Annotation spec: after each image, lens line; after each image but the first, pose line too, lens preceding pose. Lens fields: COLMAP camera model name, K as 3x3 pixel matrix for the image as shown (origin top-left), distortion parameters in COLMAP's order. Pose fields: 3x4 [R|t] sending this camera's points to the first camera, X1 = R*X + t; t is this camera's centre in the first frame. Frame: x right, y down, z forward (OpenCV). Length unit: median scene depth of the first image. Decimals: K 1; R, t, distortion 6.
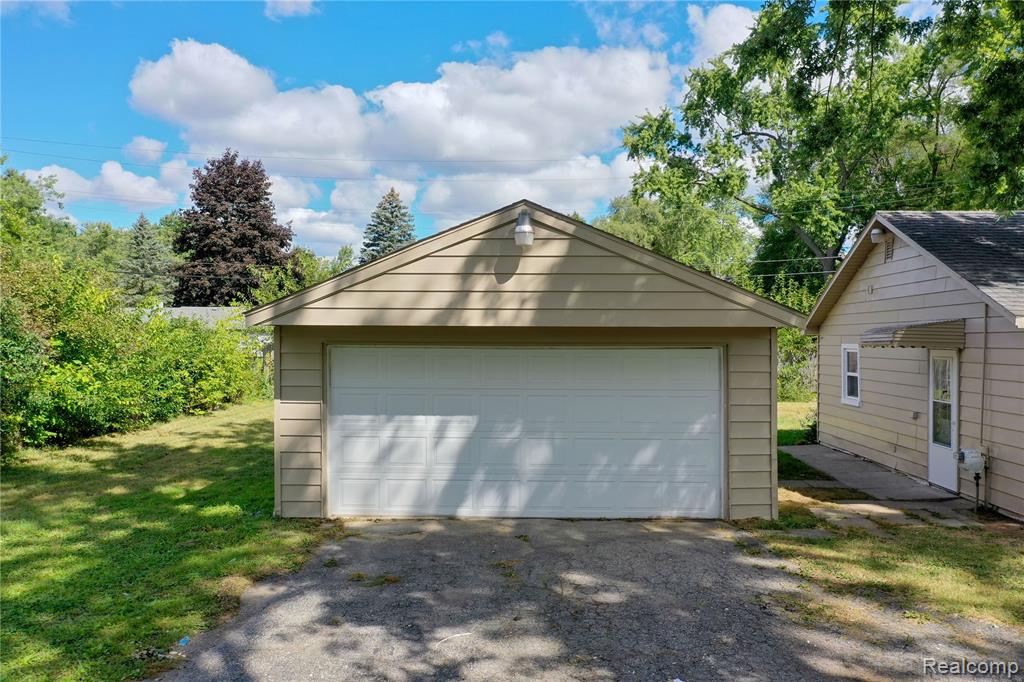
lens RADIAL K [[806.6, 0, 512.0], [0, 806.6, 341.0], [0, 0, 1]] dist [0.008969, 0.008054]
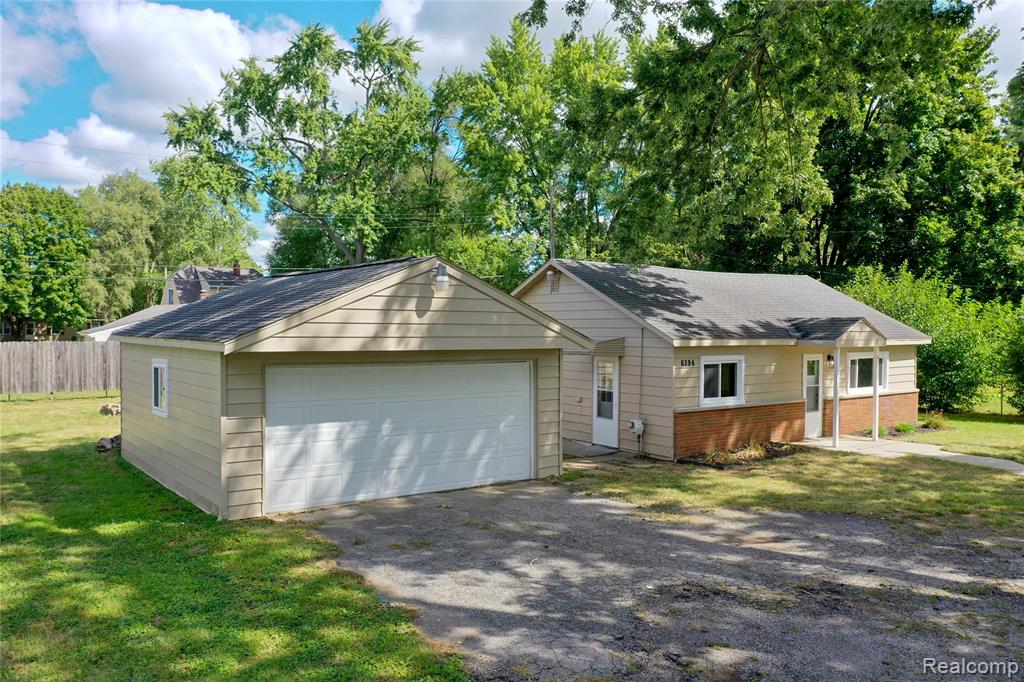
lens RADIAL K [[799.5, 0, 512.0], [0, 799.5, 341.0], [0, 0, 1]] dist [0.005122, 0.000245]
pose [[0.793370, -0.007873, 0.608689, -0.519049], [-0.003331, 0.999845, 0.017274, -0.043718], [-0.608731, -0.015732, 0.793221, -0.098327]]
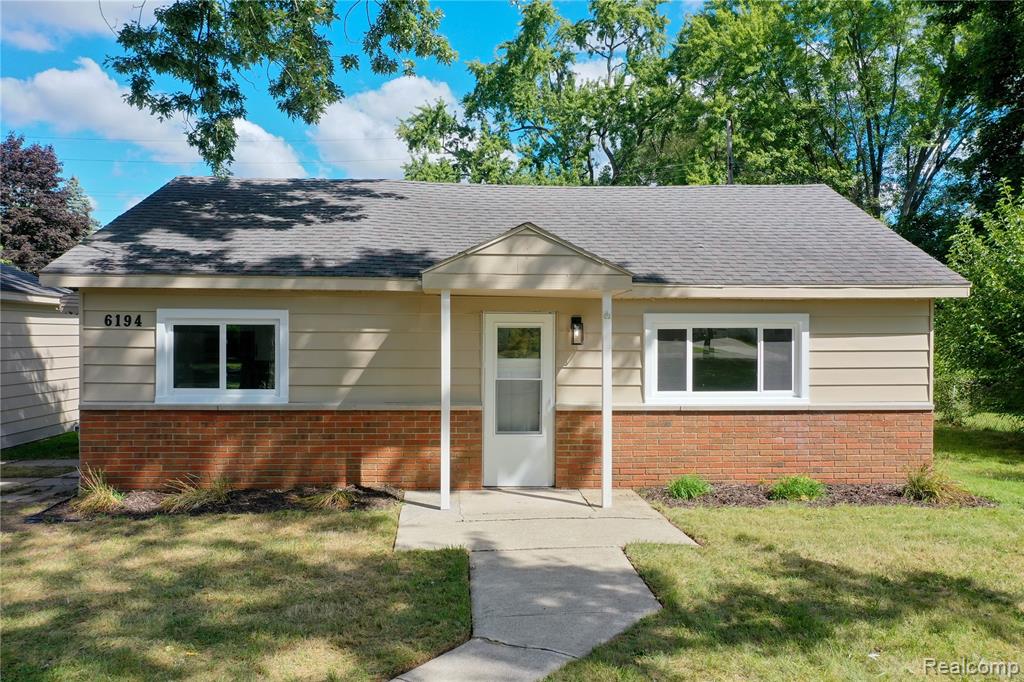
lens RADIAL K [[799.5, 0, 512.0], [0, 799.5, 341.0], [0, 0, 1]] dist [0.005122, 0.000245]
pose [[0.997542, 0.004601, 0.069917, 0.900207], [-0.004627, 0.999989, 0.000213, 0.036626], [-0.069915, -0.000536, 0.997553, 0.043449]]
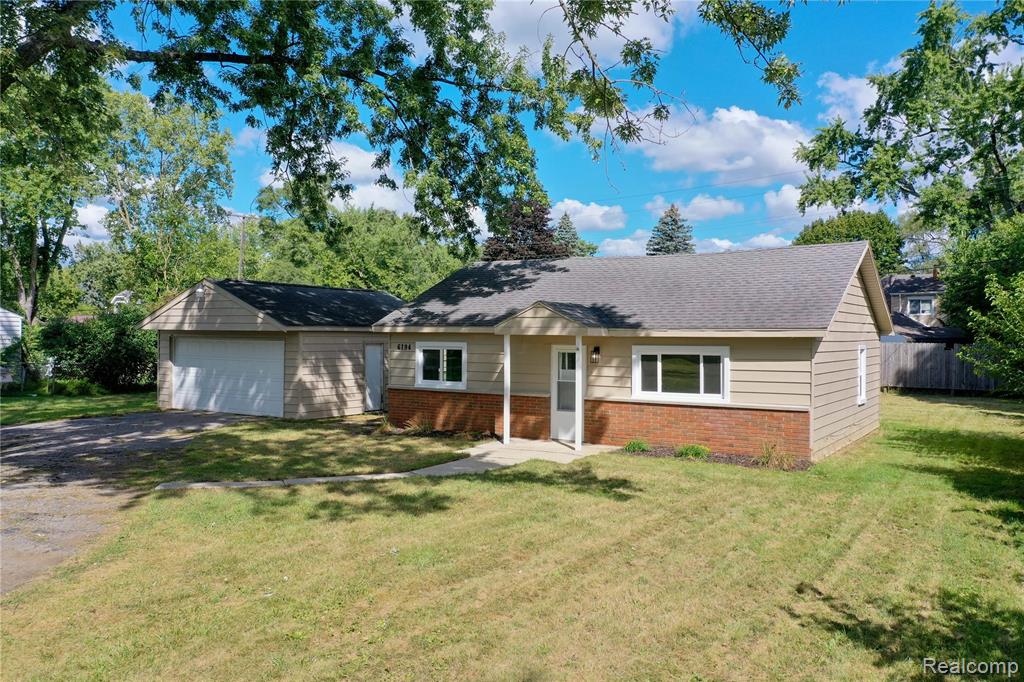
lens RADIAL K [[799.5, 0, 512.0], [0, 799.5, 341.0], [0, 0, 1]] dist [0.005122, 0.000245]
pose [[0.850279, 0.009517, -0.526246, 1.622375], [-0.008897, 0.999954, 0.003707, -0.001741], [0.526256, 0.001530, 0.850325, -0.437188]]
